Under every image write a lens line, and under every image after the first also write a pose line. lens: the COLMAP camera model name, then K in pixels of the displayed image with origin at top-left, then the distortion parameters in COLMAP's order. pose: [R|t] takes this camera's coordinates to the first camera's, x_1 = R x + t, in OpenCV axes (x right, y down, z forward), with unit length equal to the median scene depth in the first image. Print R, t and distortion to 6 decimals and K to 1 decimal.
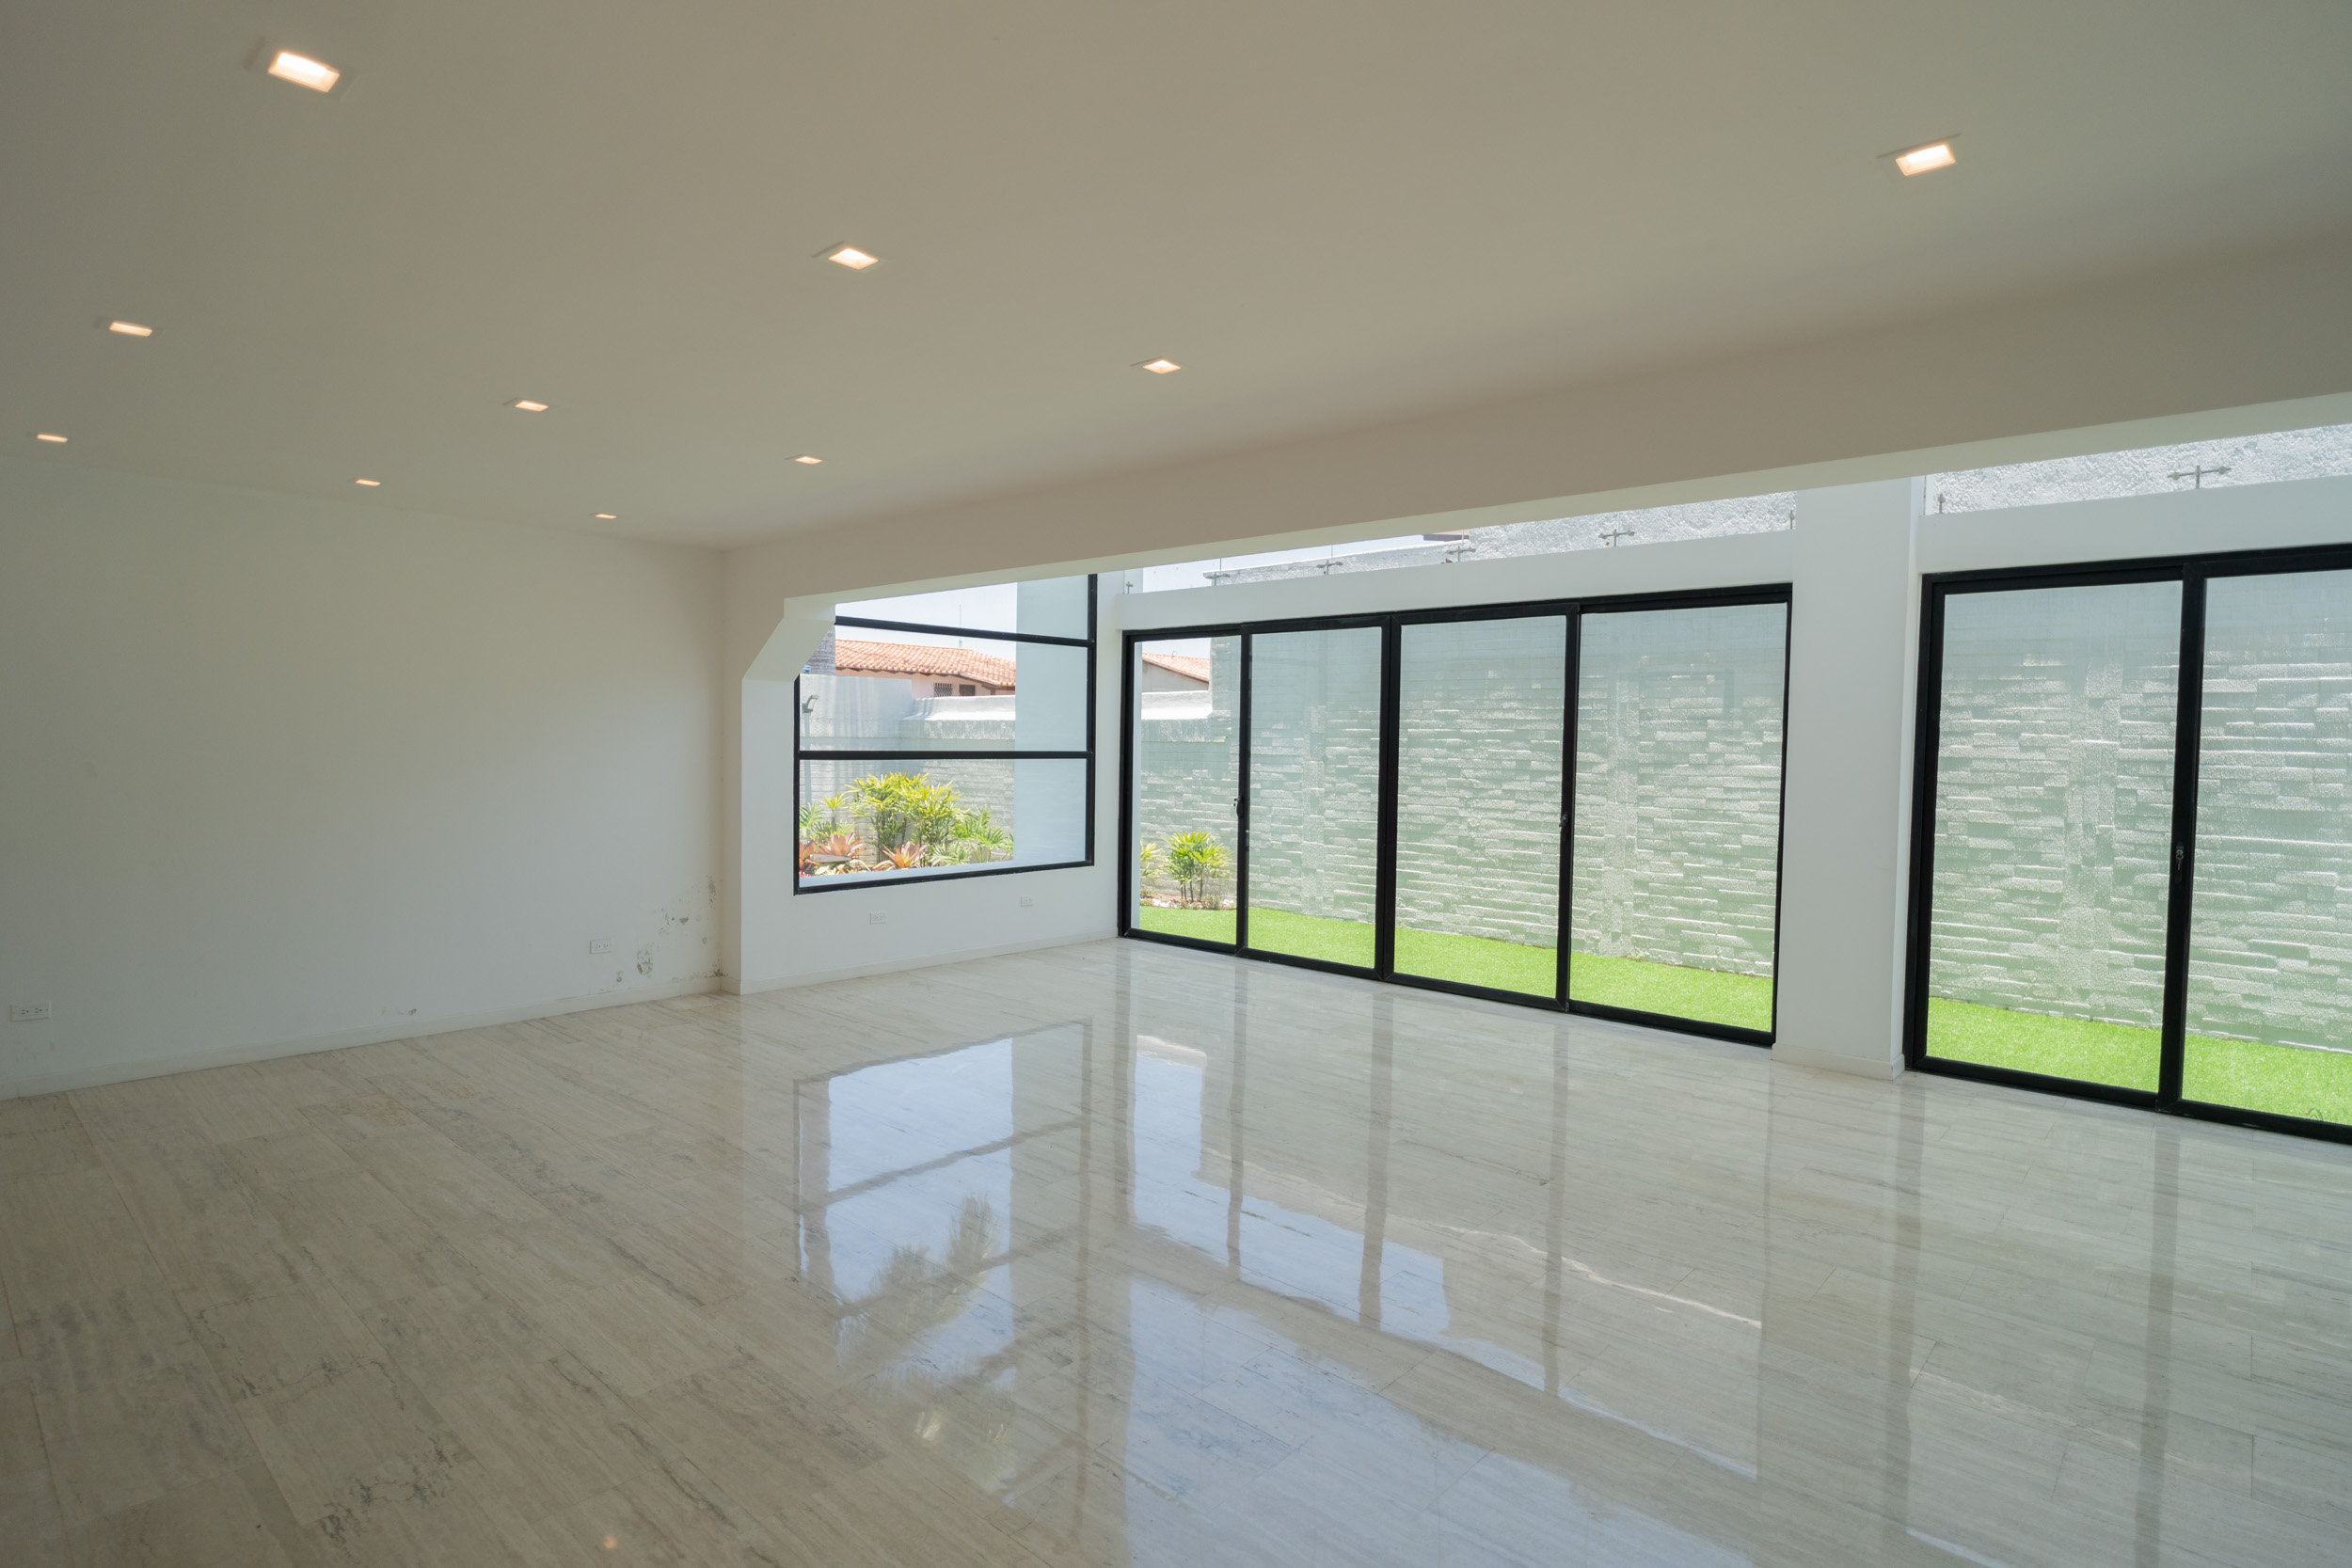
lens RADIAL K [[1200.5, 0, 1176.0], [0, 1200.5, 784.0], [0, 0, 1]] dist [-0.004335, 0.000077]
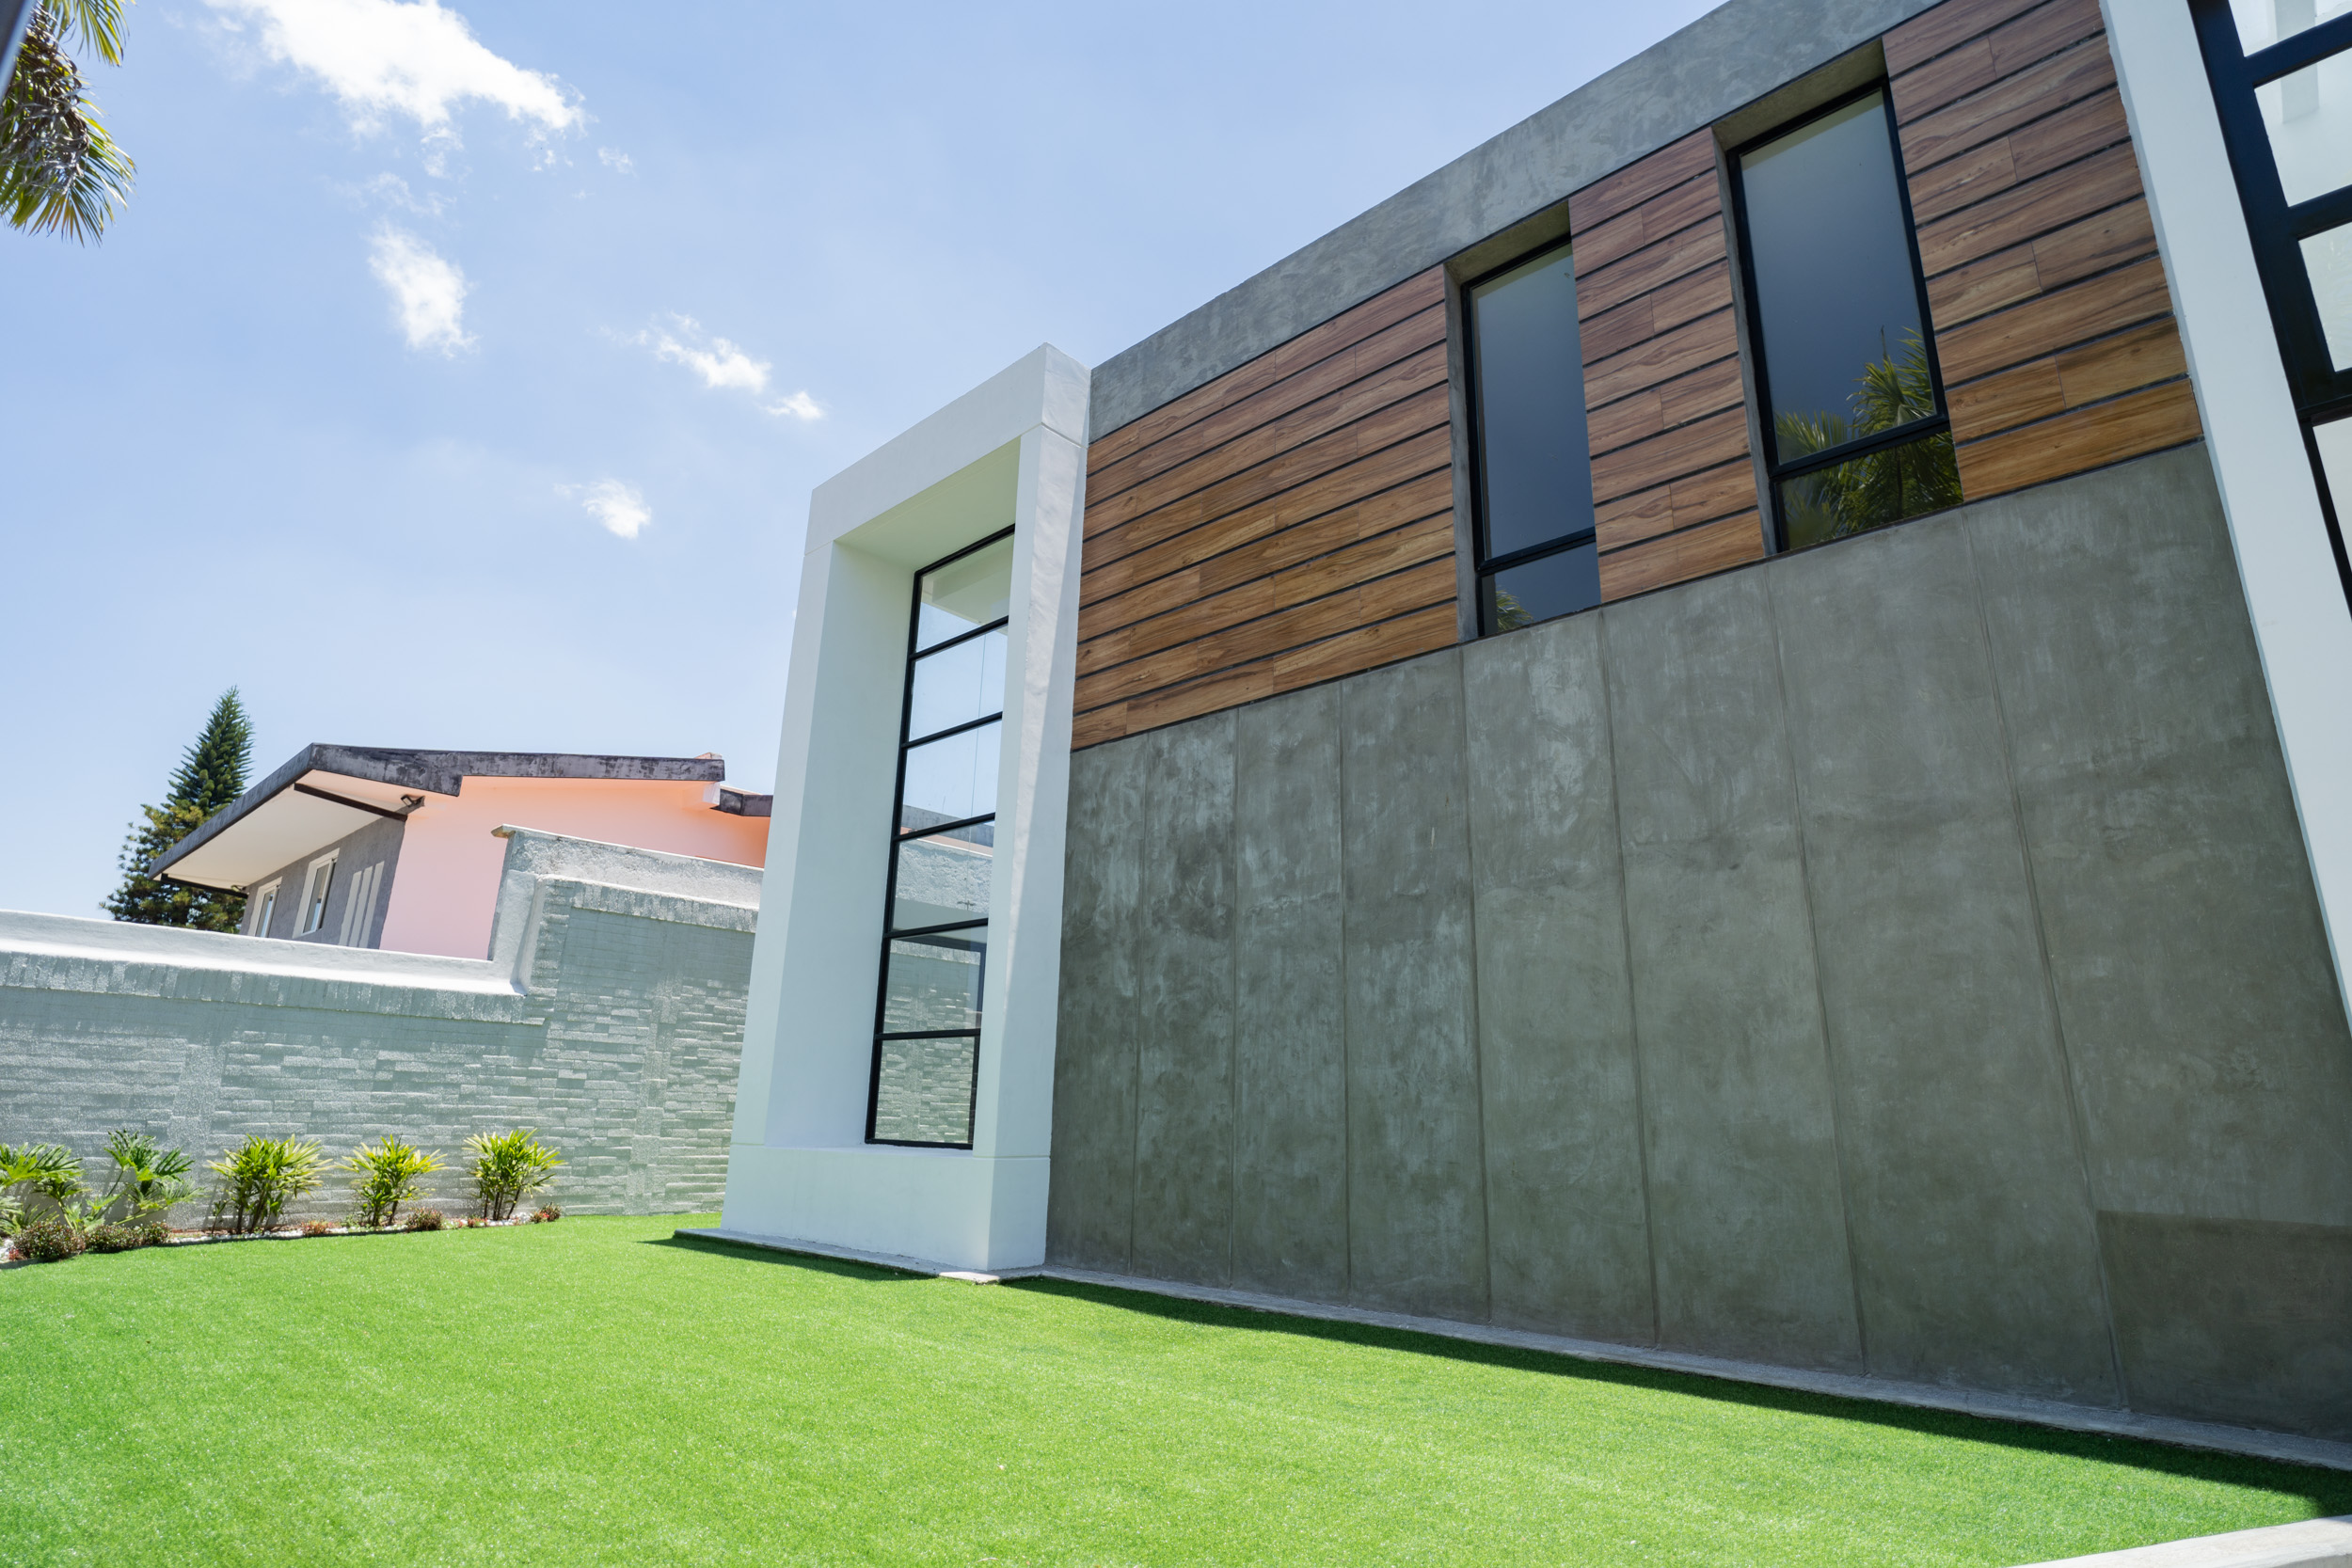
lens RADIAL K [[1200.5, 0, 1176.0], [0, 1200.5, 784.0], [0, 0, 1]] dist [-0.004335, 0.000077]
pose [[0.006383, 0.259596, 0.965696, -1.044383], [0.010570, 0.965644, -0.259652, 0.034571], [-0.999924, 0.011865, 0.003420, 0.643580]]
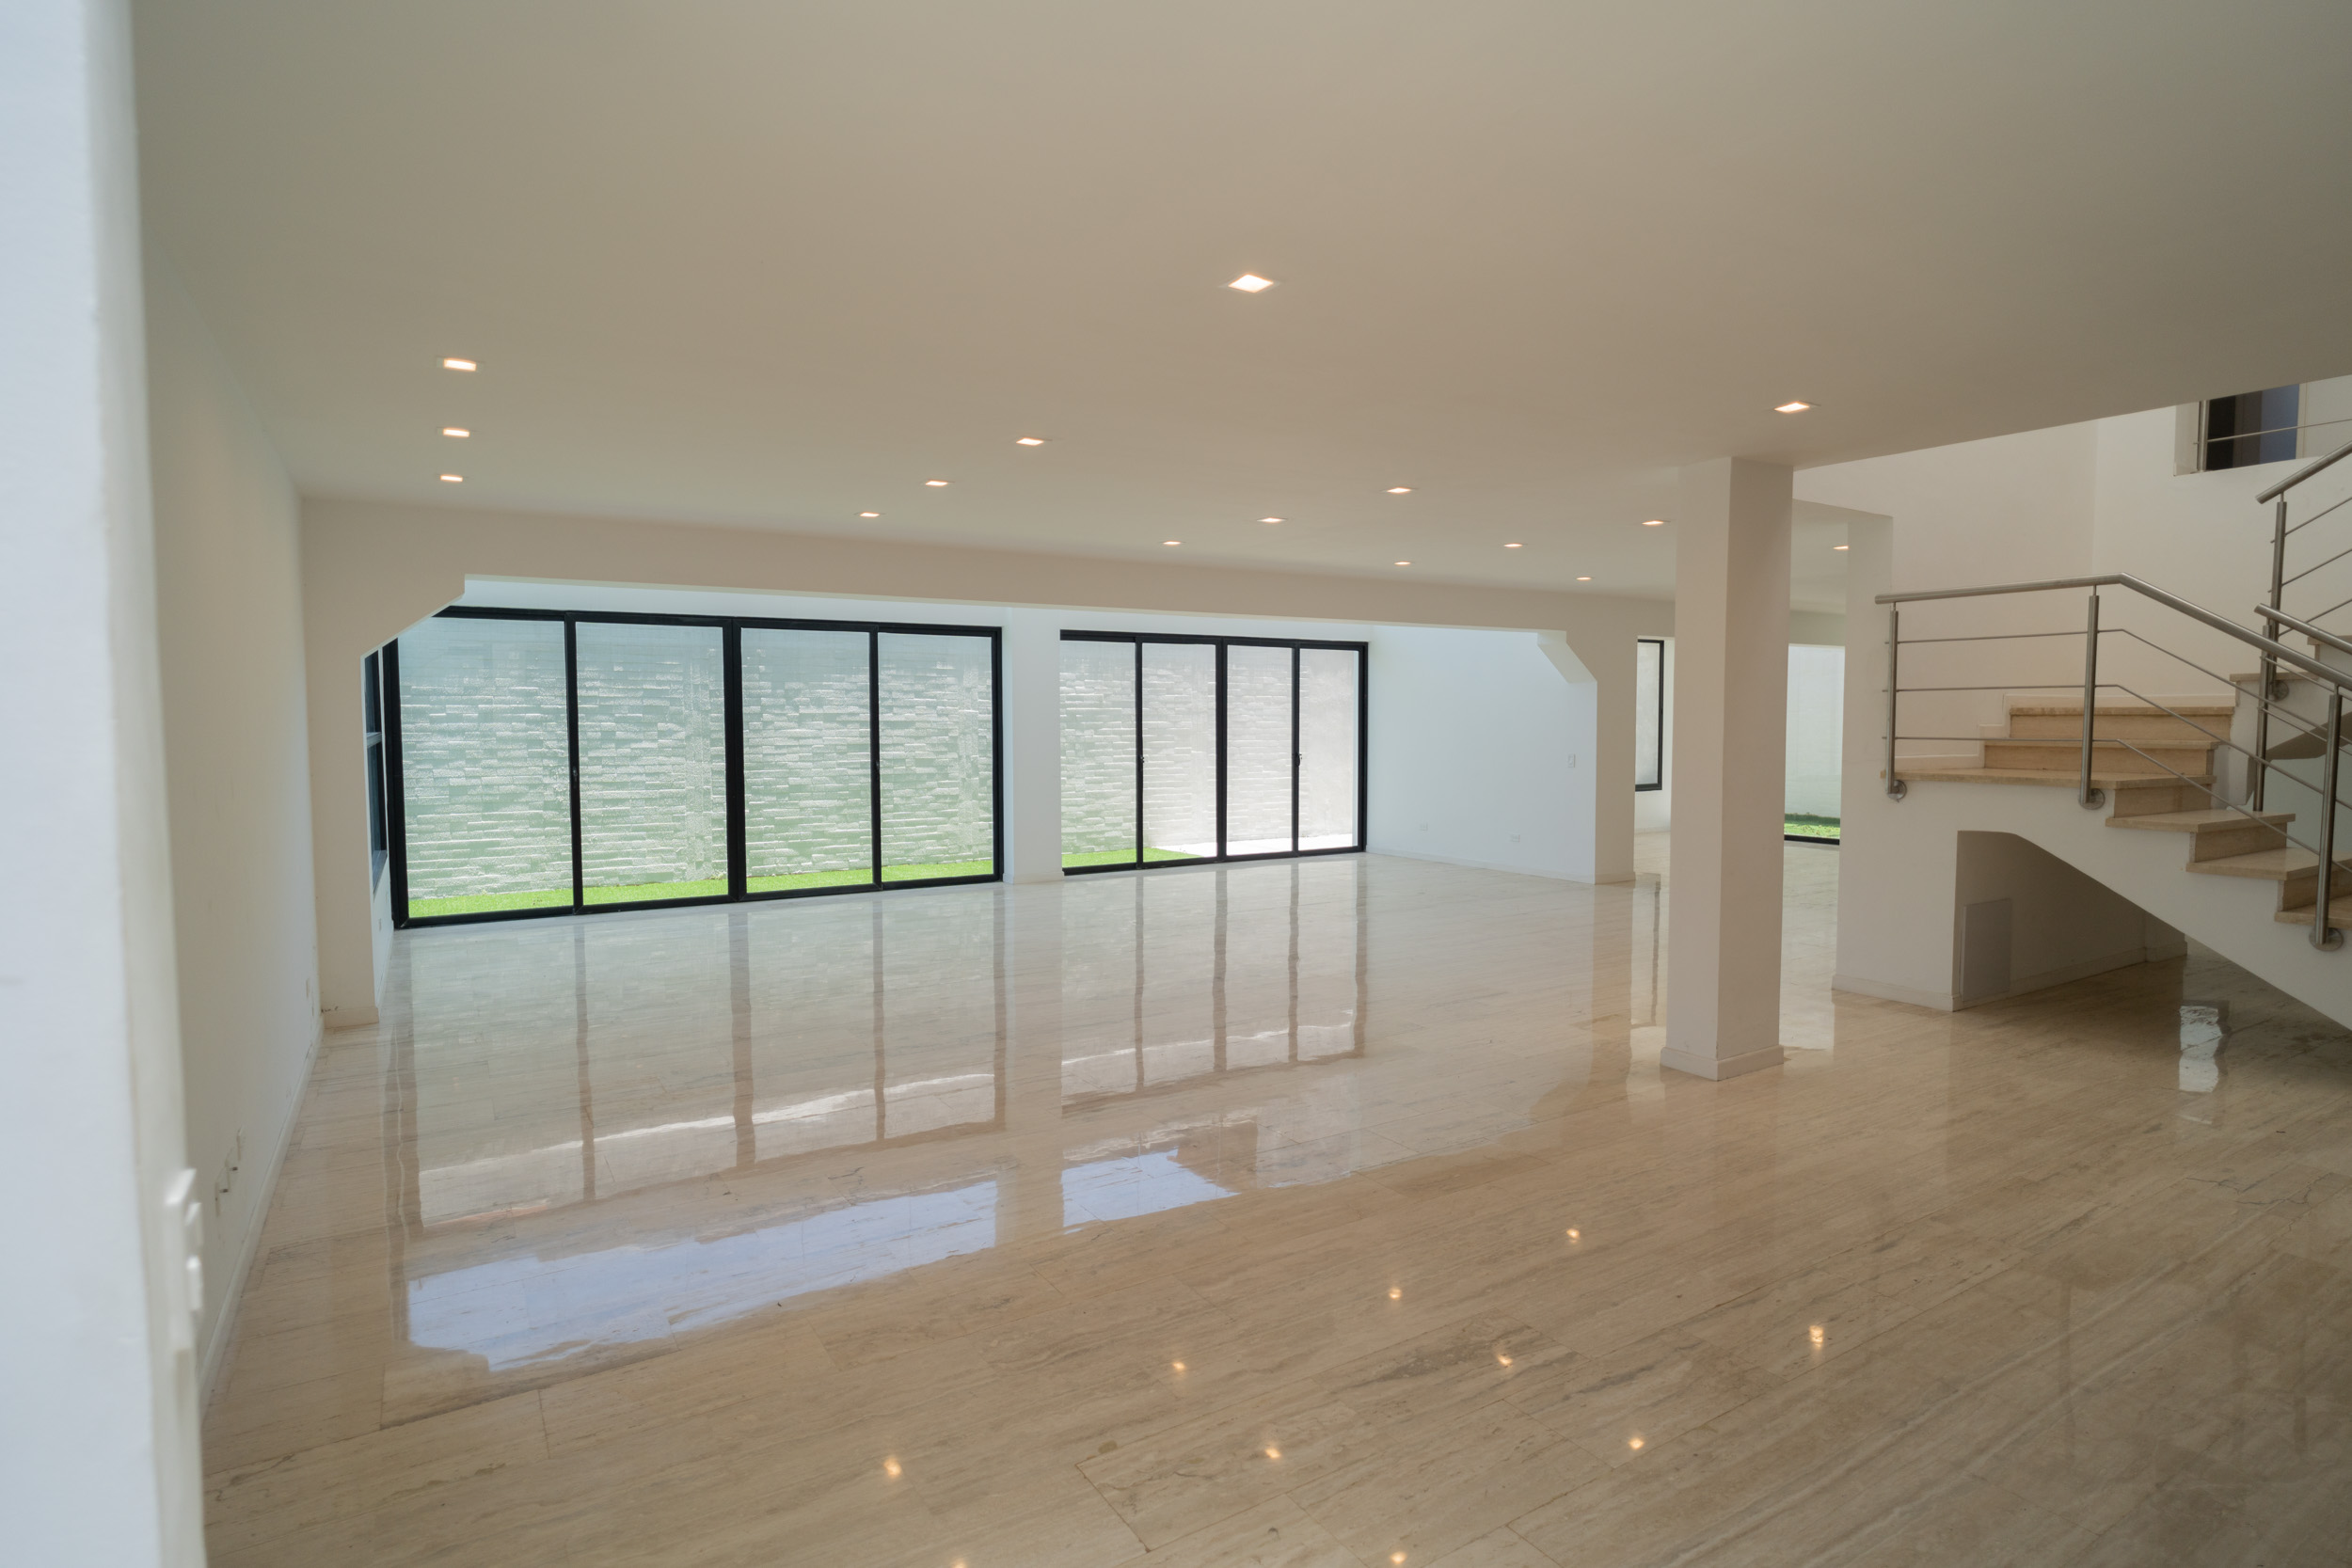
lens RADIAL K [[1200.5, 0, 1176.0], [0, 1200.5, 784.0], [0, 0, 1]] dist [-0.004335, 0.000077]
pose [[0.269953, -0.069796, 0.960341, -0.700899], [0.041351, 0.997290, 0.060858, -0.016574], [-0.961985, 0.023282, 0.272107, 0.142285]]
